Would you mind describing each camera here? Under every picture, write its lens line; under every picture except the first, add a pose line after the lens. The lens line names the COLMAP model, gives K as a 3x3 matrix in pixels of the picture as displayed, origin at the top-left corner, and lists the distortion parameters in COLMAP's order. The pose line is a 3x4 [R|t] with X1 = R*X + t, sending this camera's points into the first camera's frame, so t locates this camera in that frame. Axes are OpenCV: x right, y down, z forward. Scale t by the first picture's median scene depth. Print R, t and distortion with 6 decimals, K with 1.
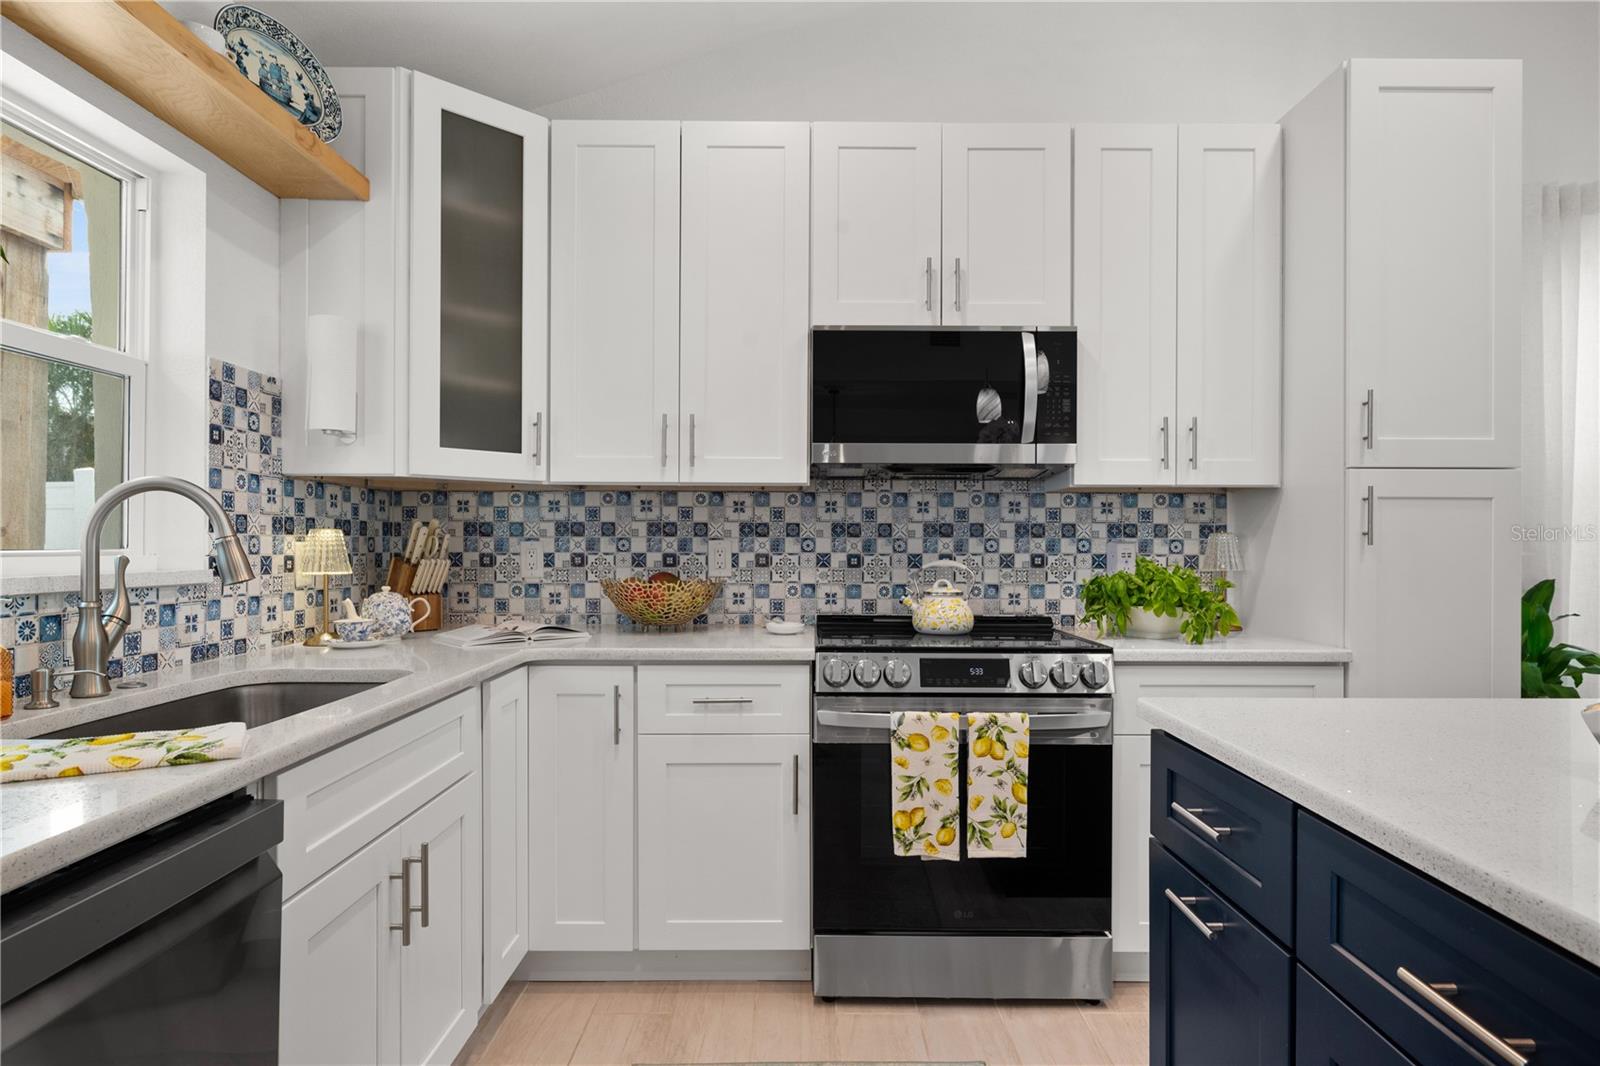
lens RADIAL K [[939.5, 0, 800.0], [0, 939.5, 533.0], [0, 0, 1]] dist [0.003119, 0.000951]
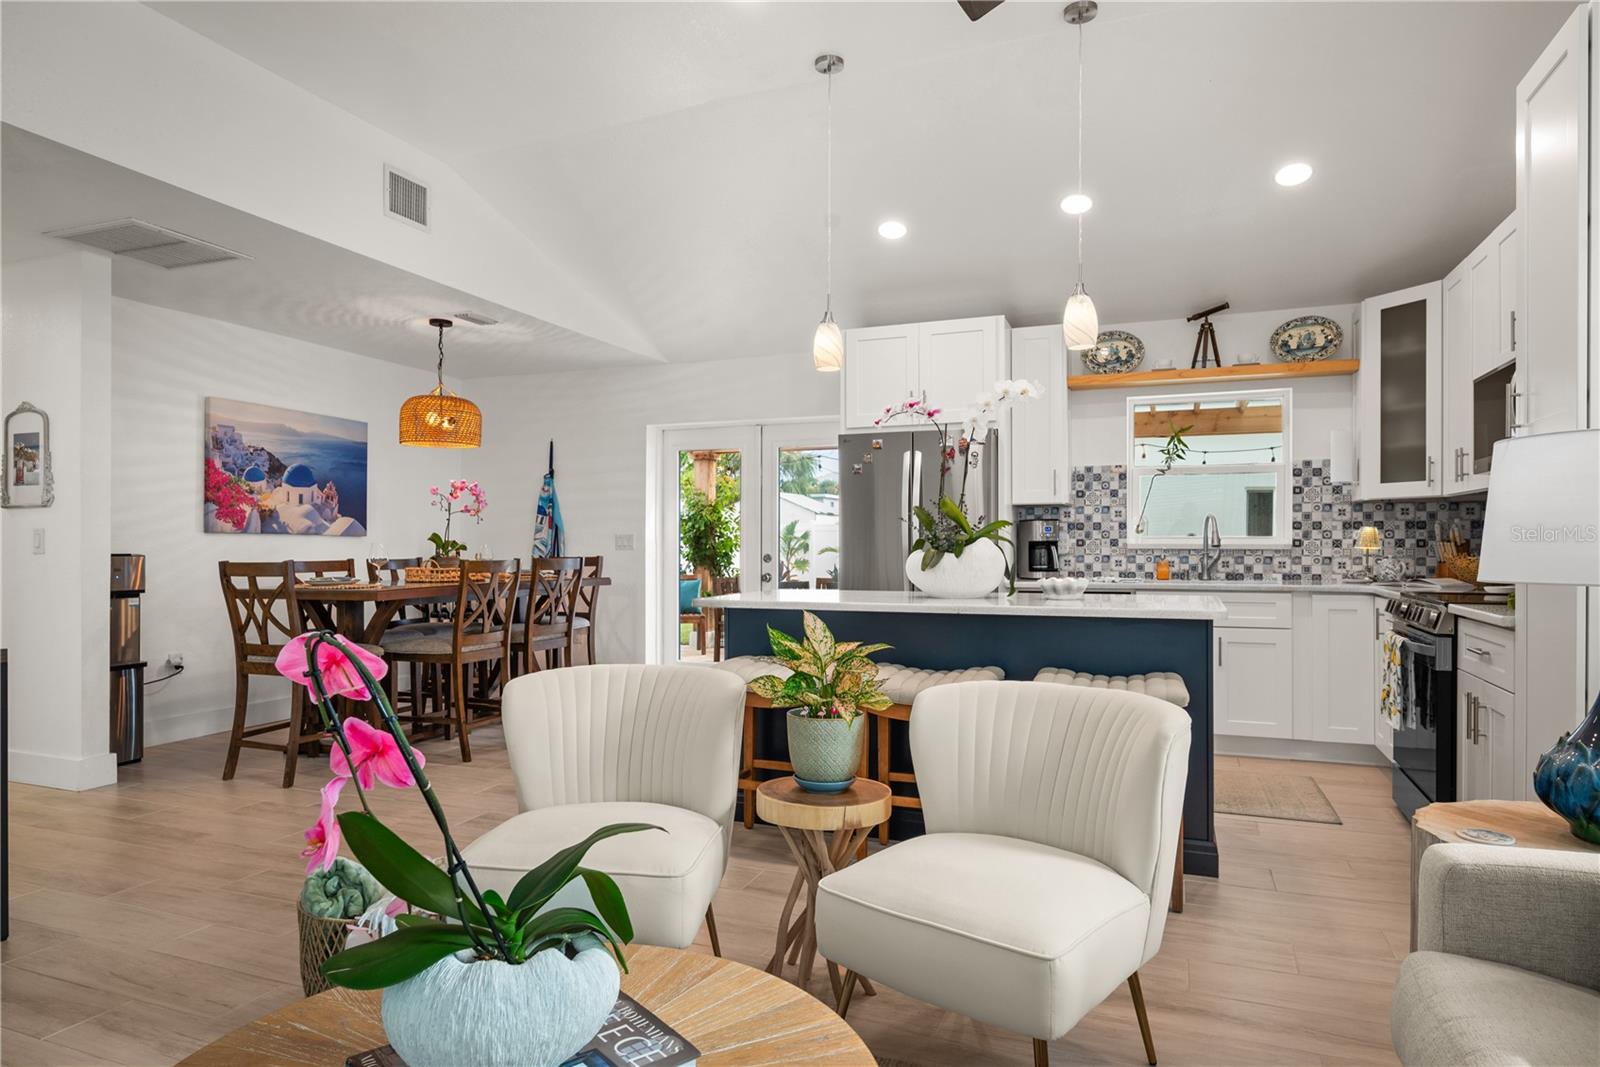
lens RADIAL K [[931.6, 0, 800.0], [0, 931.6, 533.5], [0, 0, 1]] dist [0.000026, -0.000021]
pose [[-0.379309, -0.002293, -0.925267, 2.066379], [0.014020, 0.999868, -0.008226, 0.010978], [0.925164, -0.016092, -0.379227, 0.685574]]
